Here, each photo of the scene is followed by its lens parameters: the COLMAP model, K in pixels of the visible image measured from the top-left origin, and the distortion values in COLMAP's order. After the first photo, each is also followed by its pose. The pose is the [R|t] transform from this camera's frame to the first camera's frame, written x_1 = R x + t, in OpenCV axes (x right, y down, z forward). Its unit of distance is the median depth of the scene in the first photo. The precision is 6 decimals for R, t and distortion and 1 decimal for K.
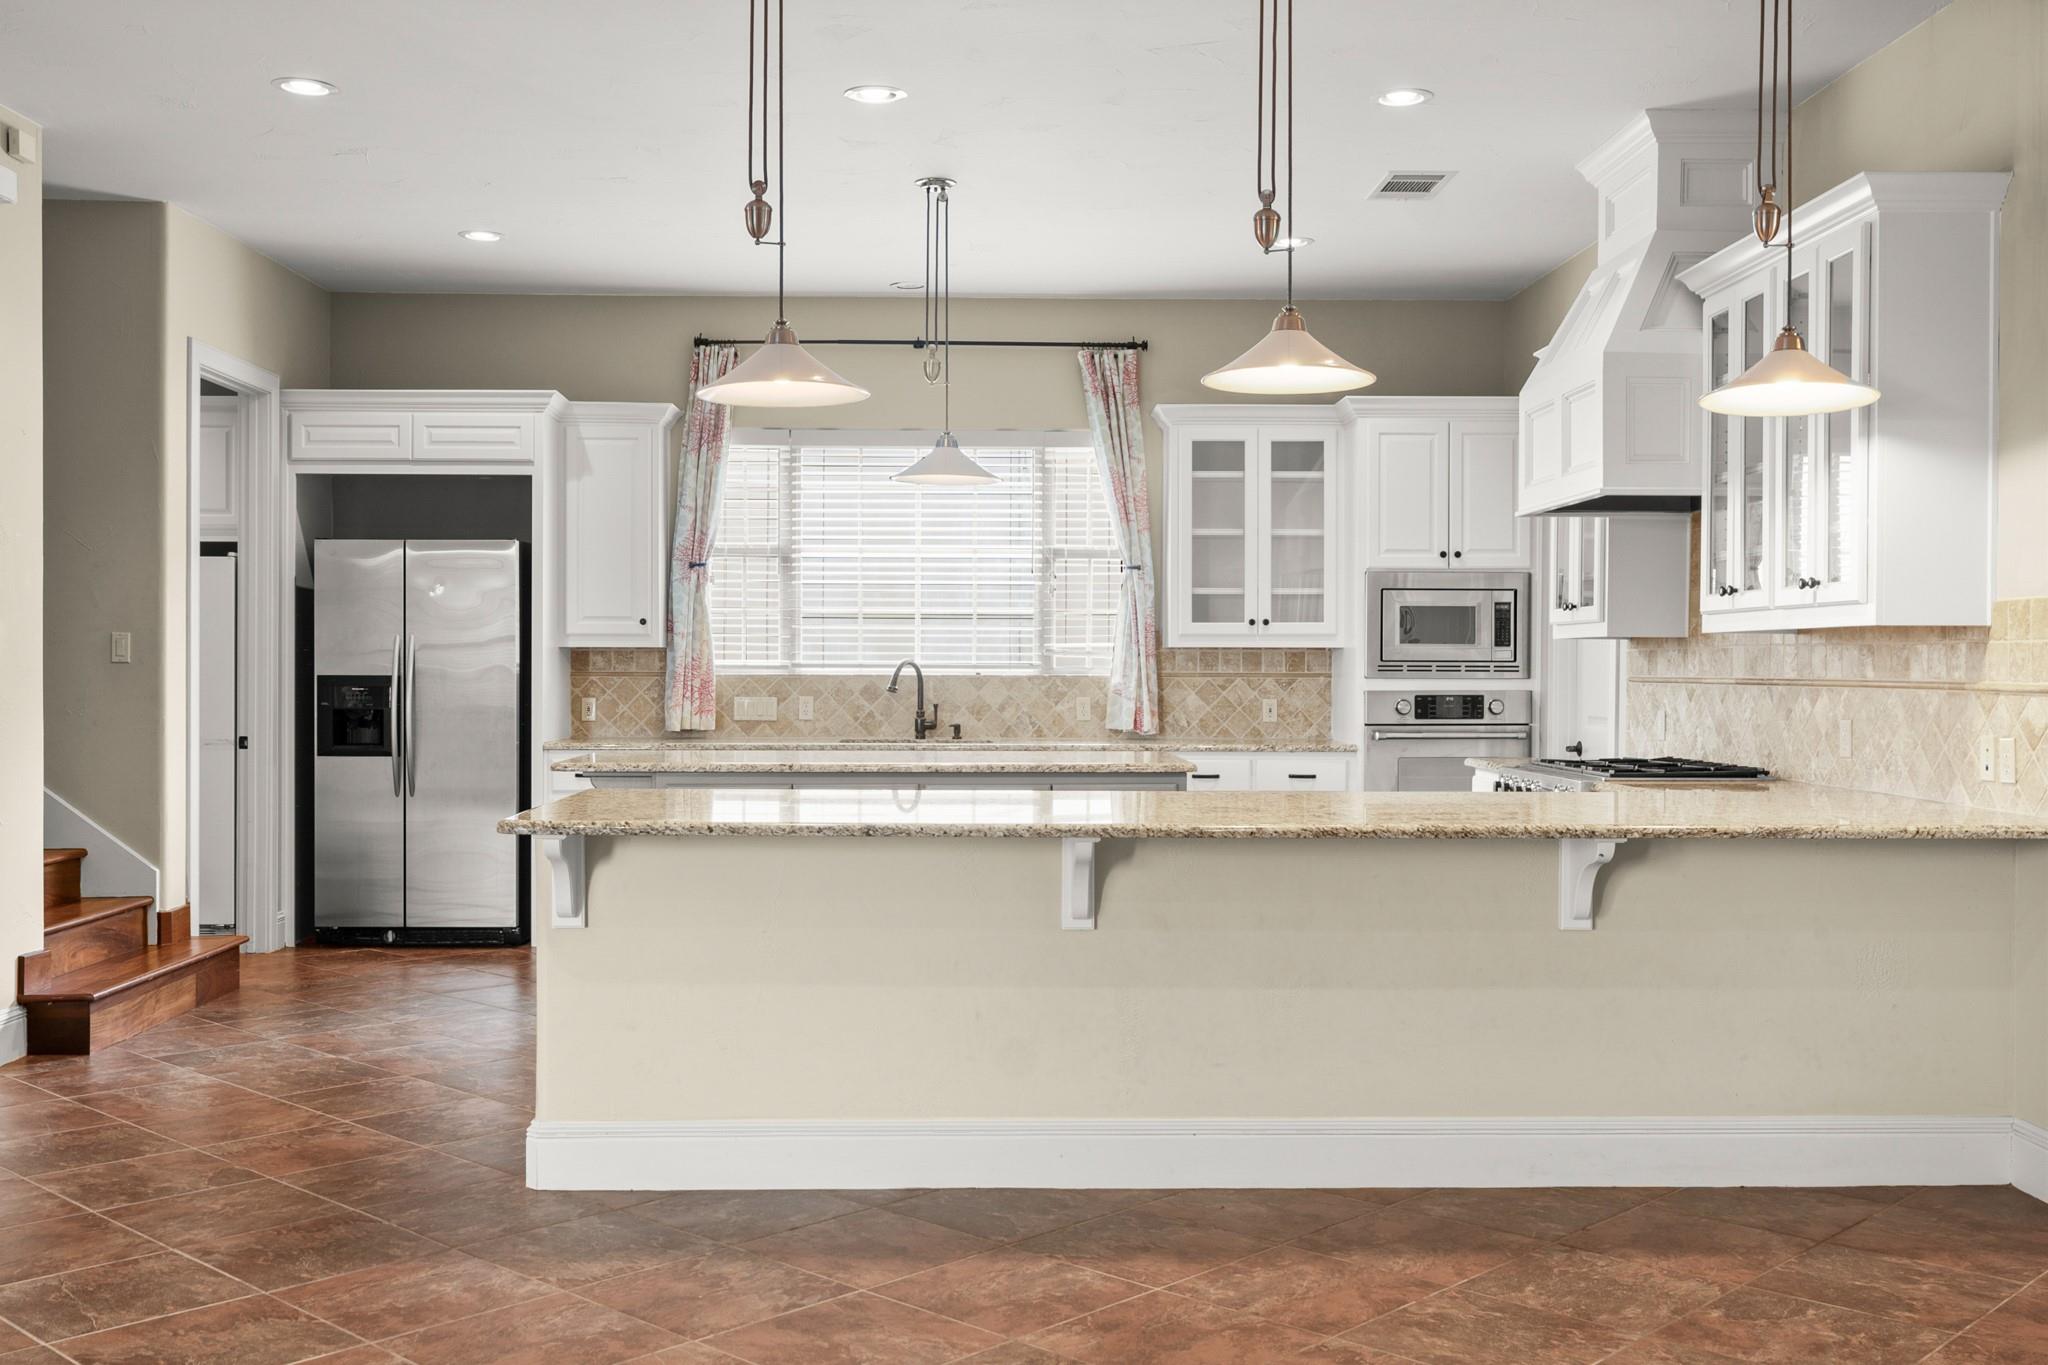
lens RADIAL K [[2020.3, 0, 982.5], [0, 2020.3, 690.0], [0, 0, 1]] dist [-0.017149, 0.000000]
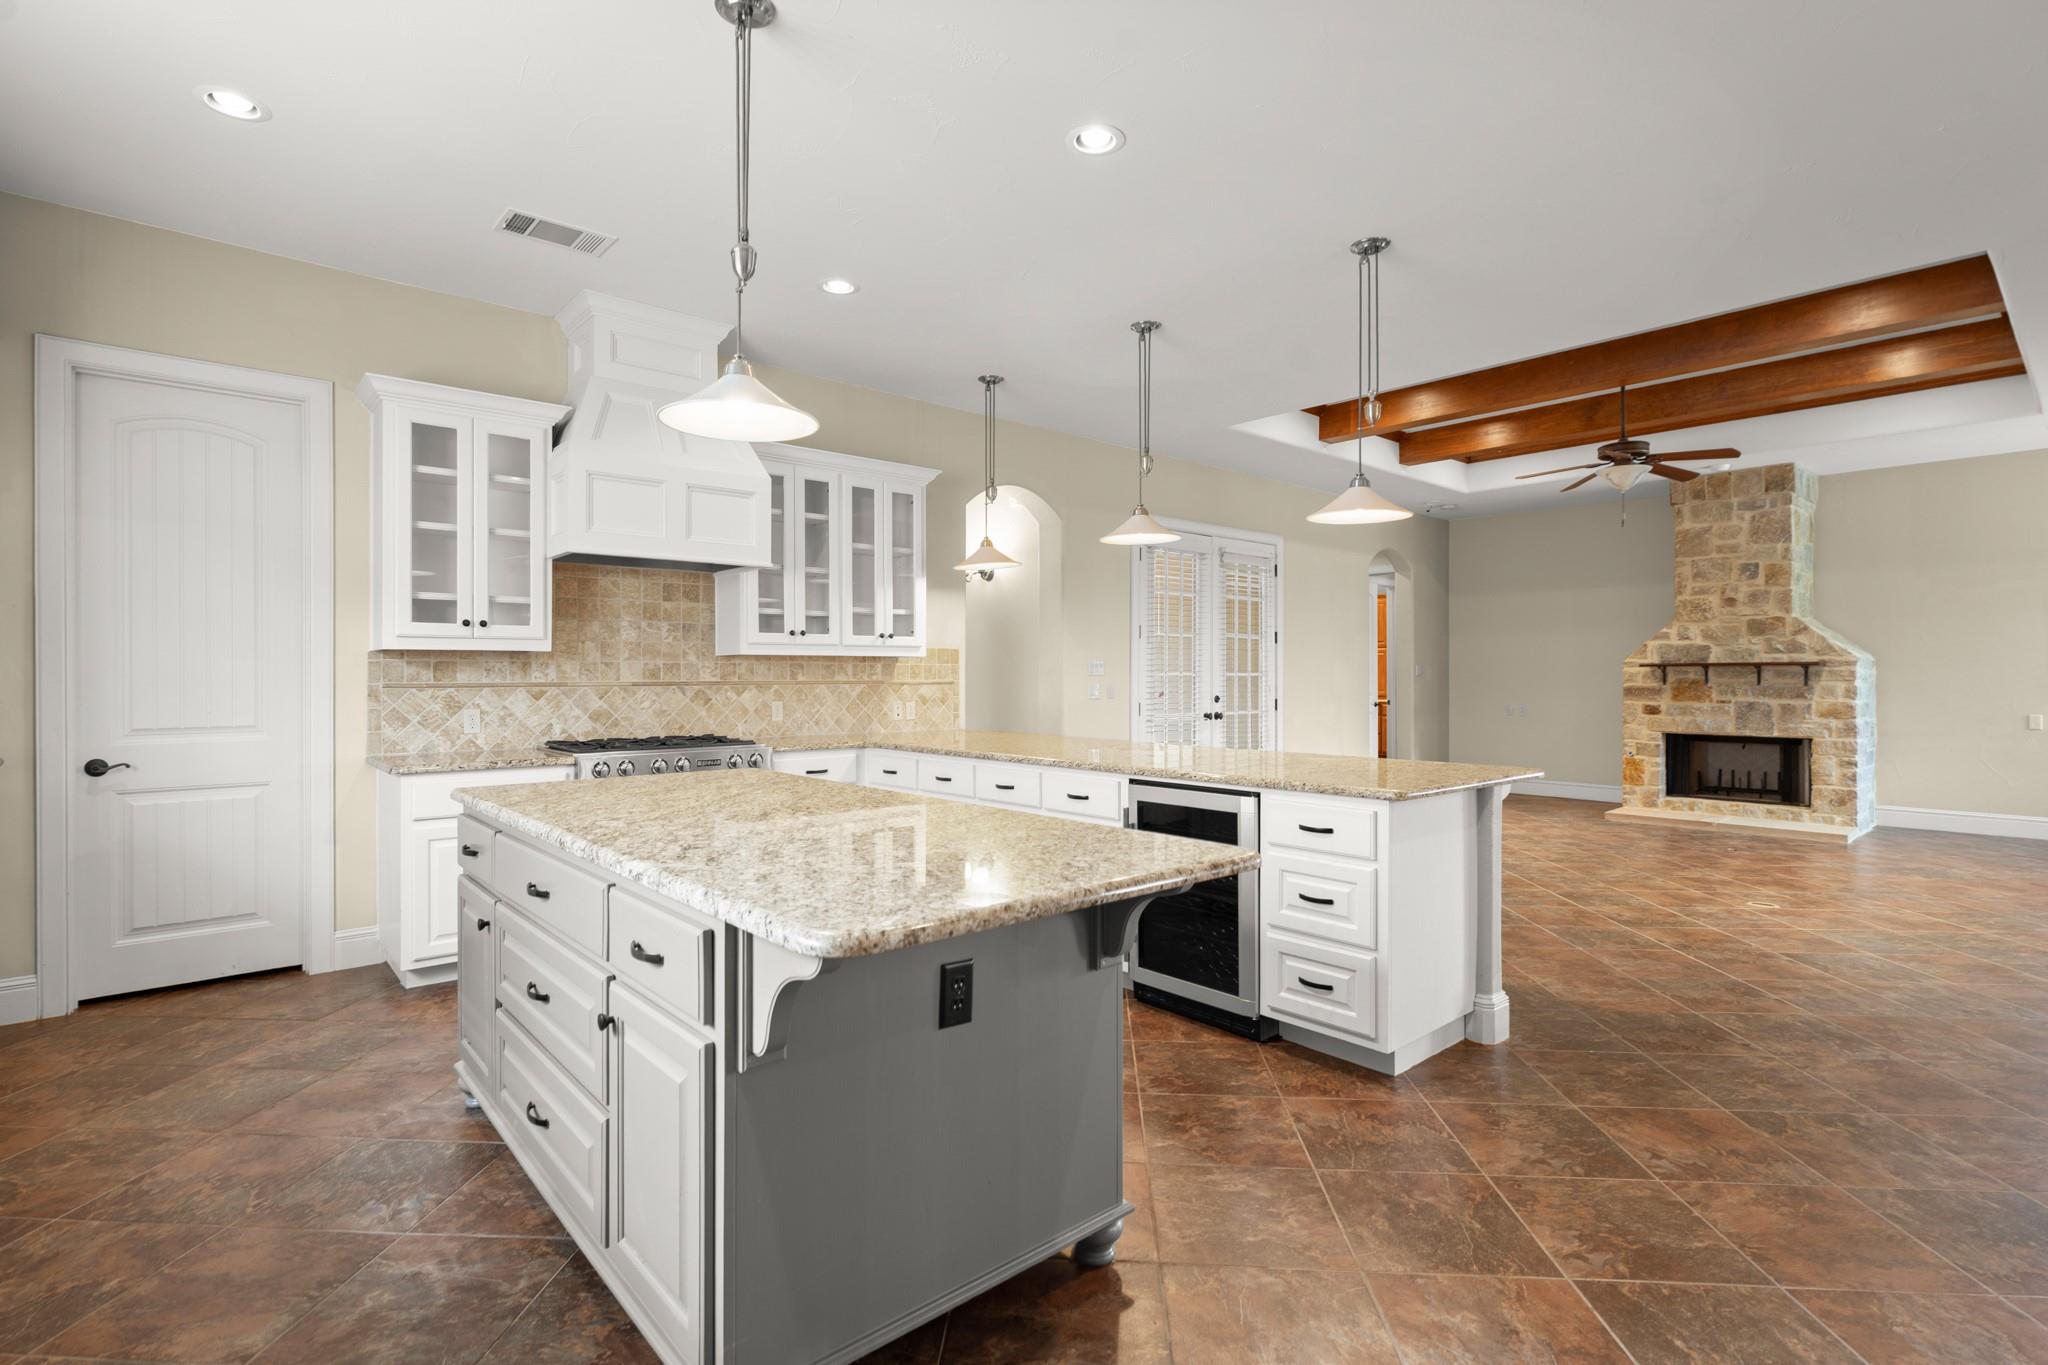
lens RADIAL K [[966.8, 0, 1008.2], [0, 966.8, 675.0], [0, 0, 1]] dist [-0.003392, 0.000809]
pose [[-0.644663, -0.007731, 0.764427, -0.280288], [0.004970, 0.999885, 0.014303, -0.014673], [-0.764450, 0.013020, -0.644551, 0.920129]]
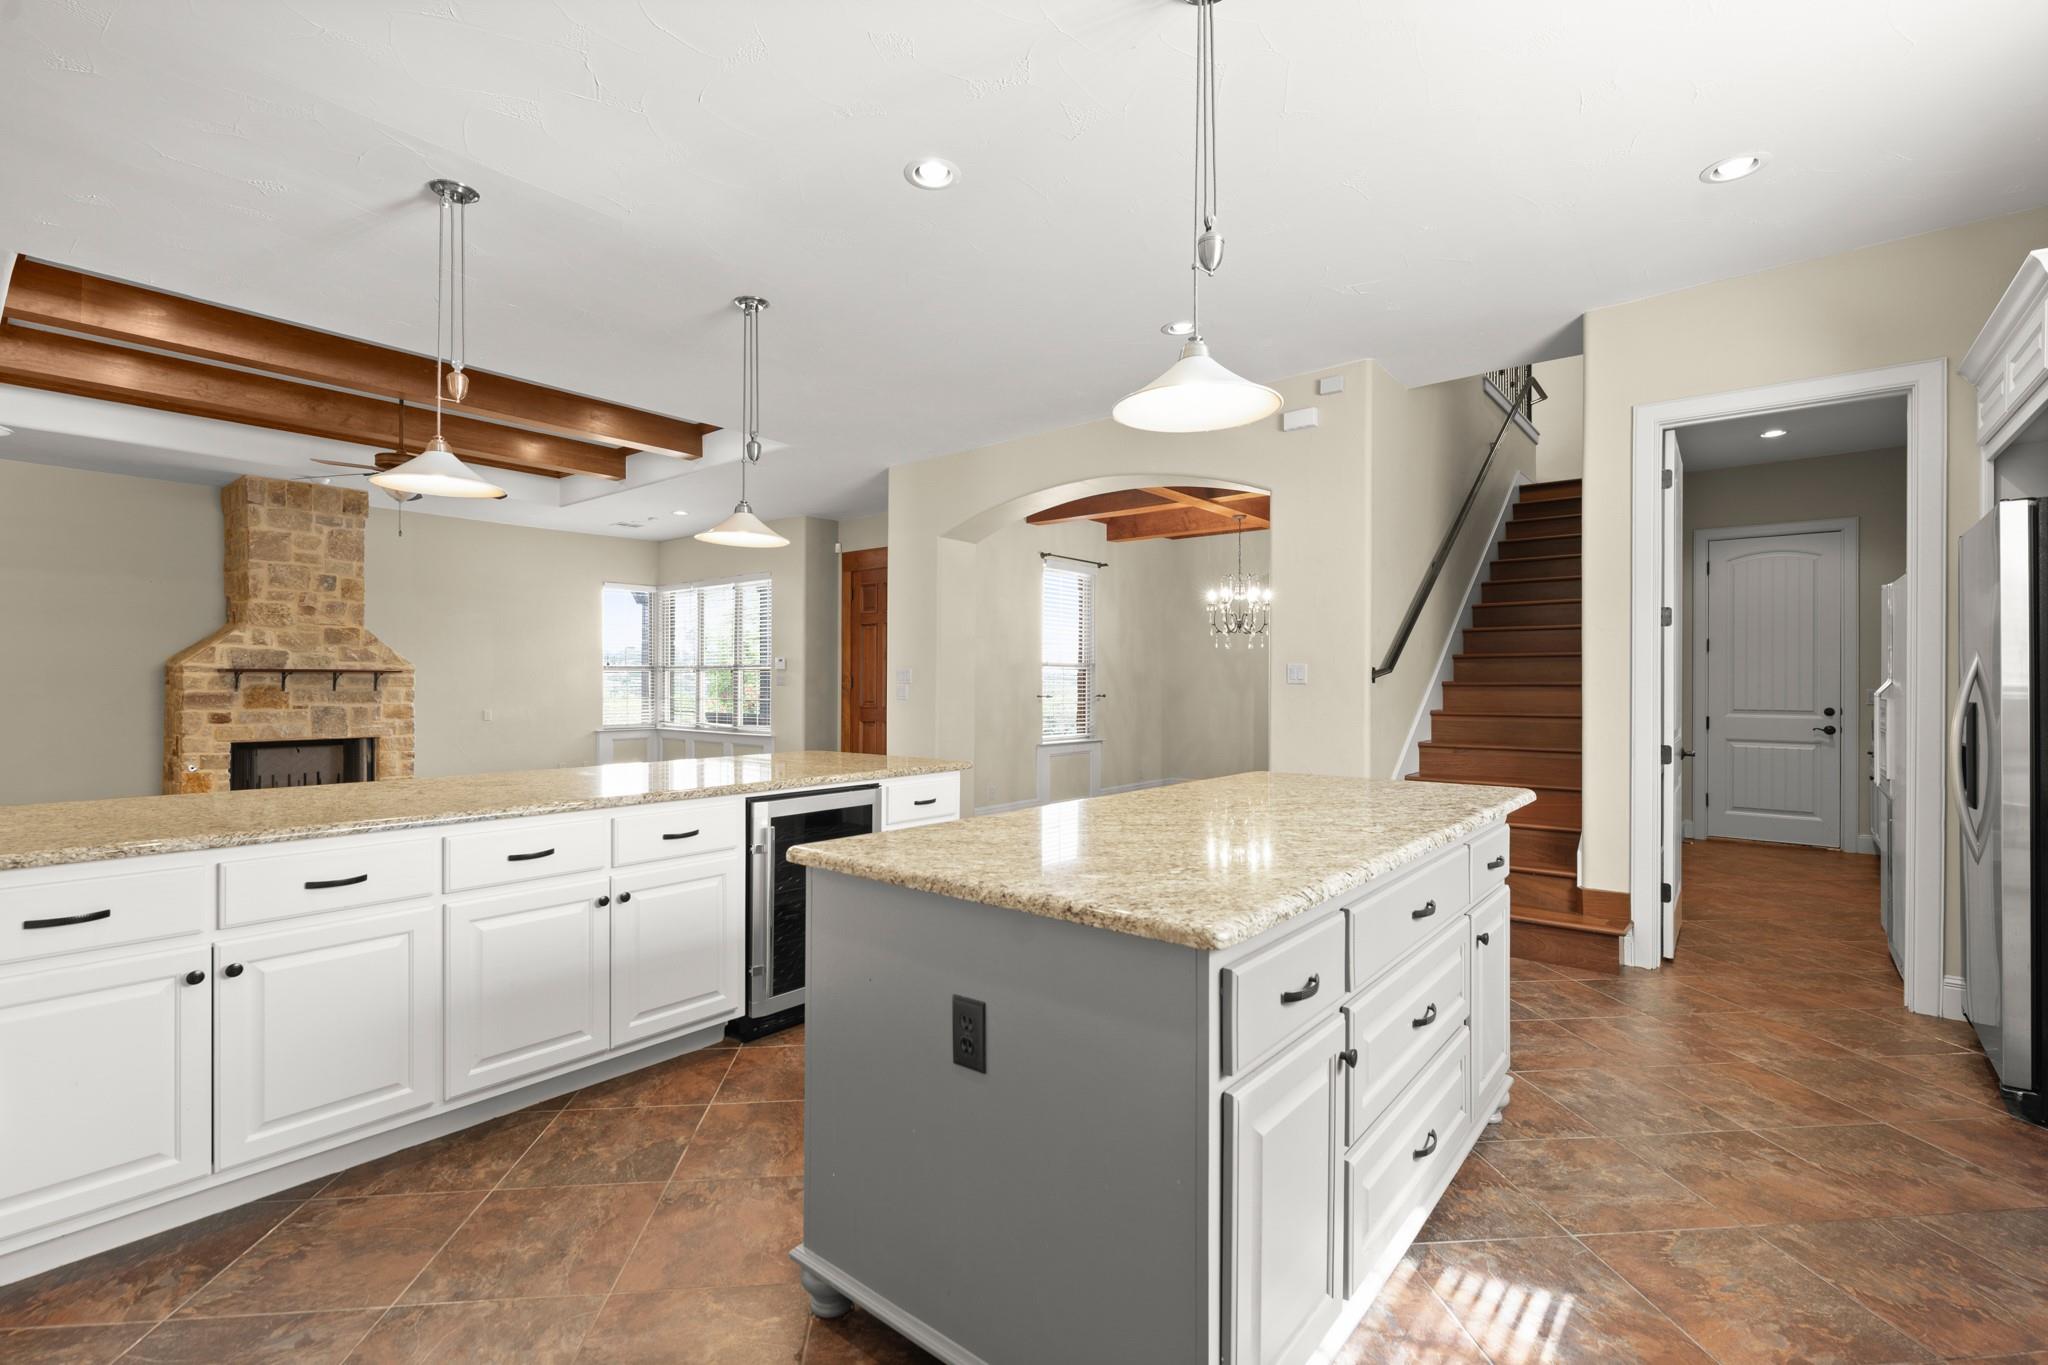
lens RADIAL K [[909.3, 0, 1039.3], [0, 909.3, 679.4], [0, 0, 1]] dist [-0.001769, 0.001142]
pose [[-0.640980, -0.015280, -0.767406, 0.199691], [-0.019348, 0.999806, -0.003746, -0.010350], [0.767314, 0.012447, -0.641151, 0.922972]]
